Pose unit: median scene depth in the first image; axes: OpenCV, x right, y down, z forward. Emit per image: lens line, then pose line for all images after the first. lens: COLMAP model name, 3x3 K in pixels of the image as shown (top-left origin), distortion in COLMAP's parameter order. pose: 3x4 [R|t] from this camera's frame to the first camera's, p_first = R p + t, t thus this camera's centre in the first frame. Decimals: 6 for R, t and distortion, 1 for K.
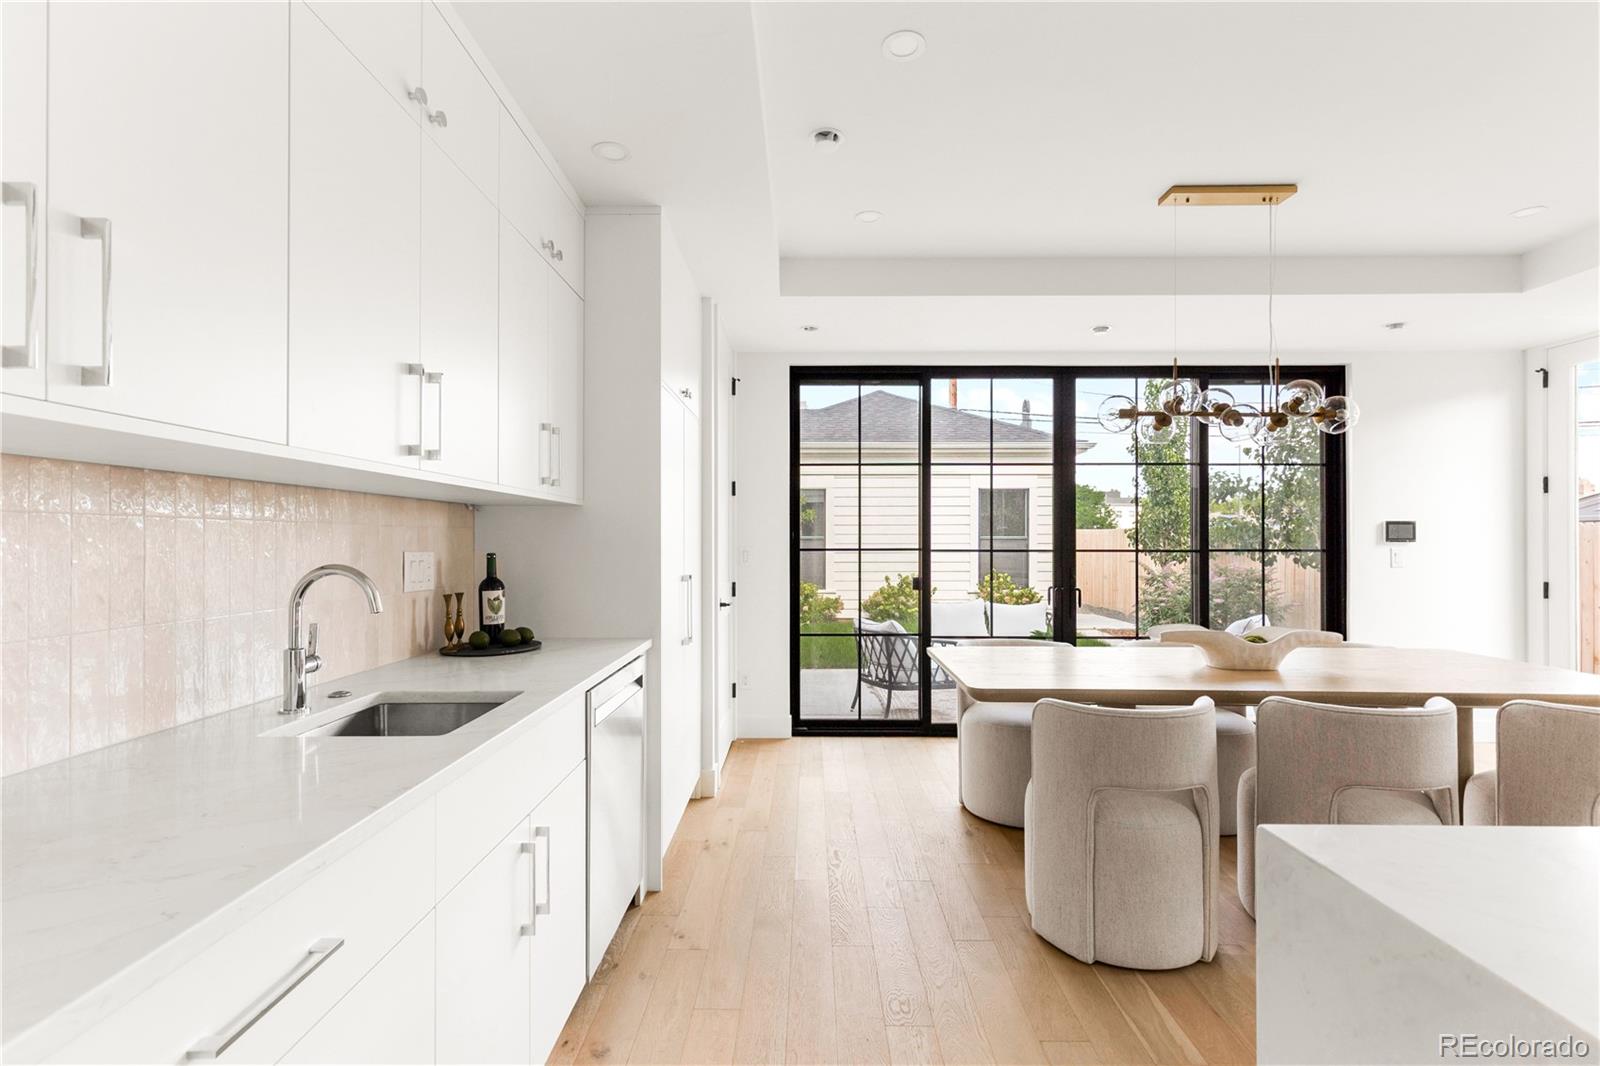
lens RADIAL K [[726.3, 0, 800.1], [0, 726.3, 539.2], [0, 0, 1]] dist [0.002629, 0.000539]
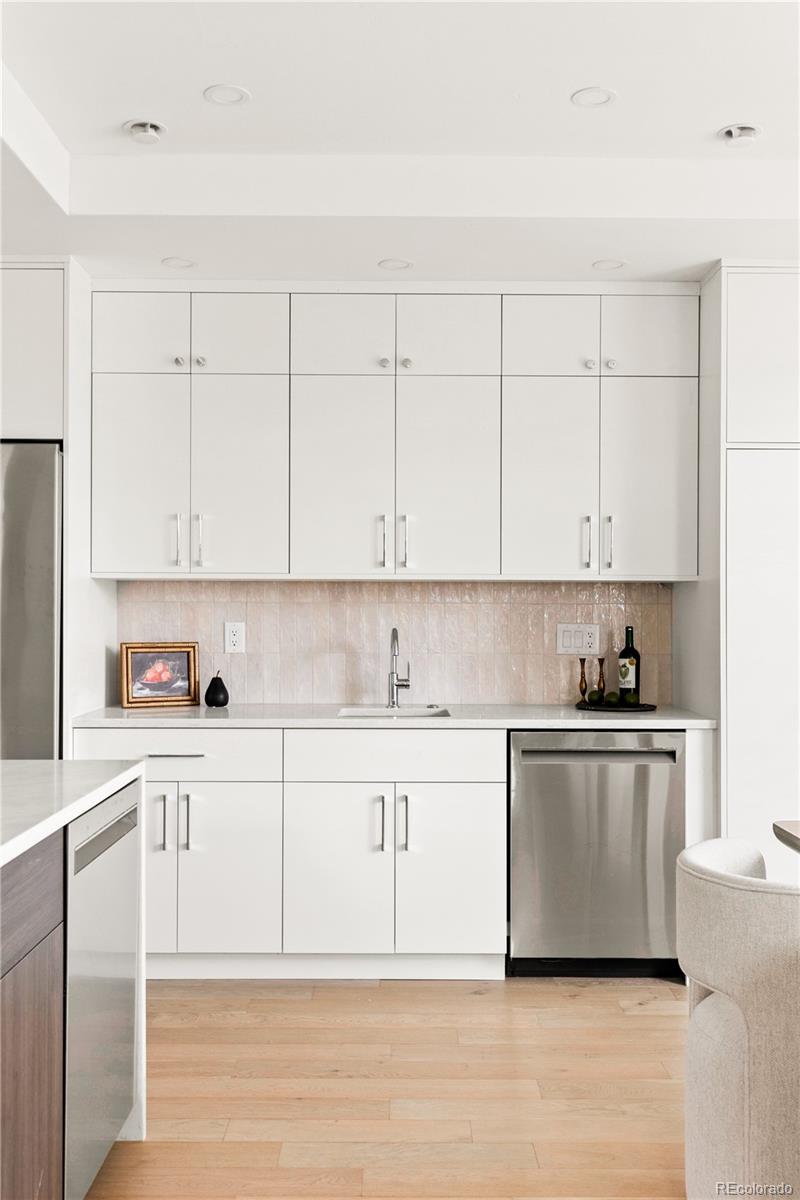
lens RADIAL K [[1162.2, 0, 400.0], [0, 1162.2, 600.0], [0, 0, 1]] dist [0.003653, 0.007116]
pose [[0.012896, -0.009562, -0.999871, 0.717305], [-0.003684, 0.999947, -0.009610, -0.001570], [0.999910, 0.003808, 0.012860, 0.314667]]
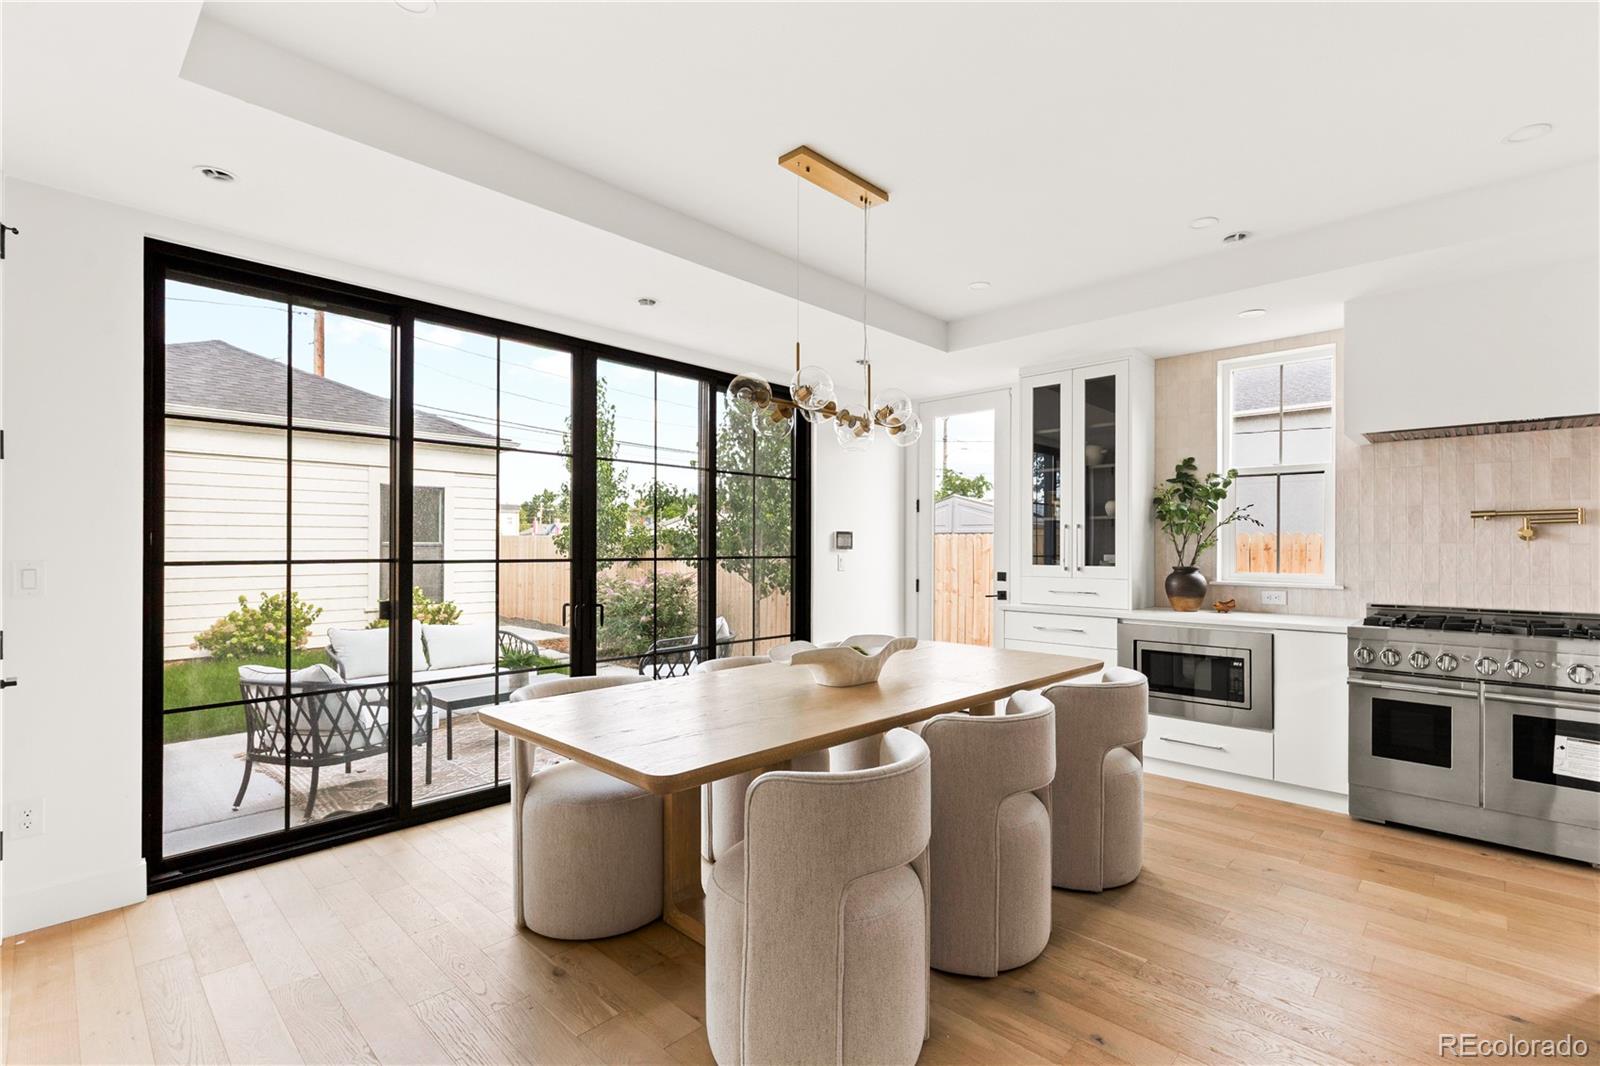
lens RADIAL K [[727.0, 0, 800.7], [0, 727.0, 544.7], [0, 0, 1]] dist [0.003534, 0.000191]
pose [[0.684062, 0.002191, 0.729420, -0.078225], [-0.001236, 0.999998, -0.001845, -0.000673], [-0.729423, 0.000361, 0.684063, 0.240686]]
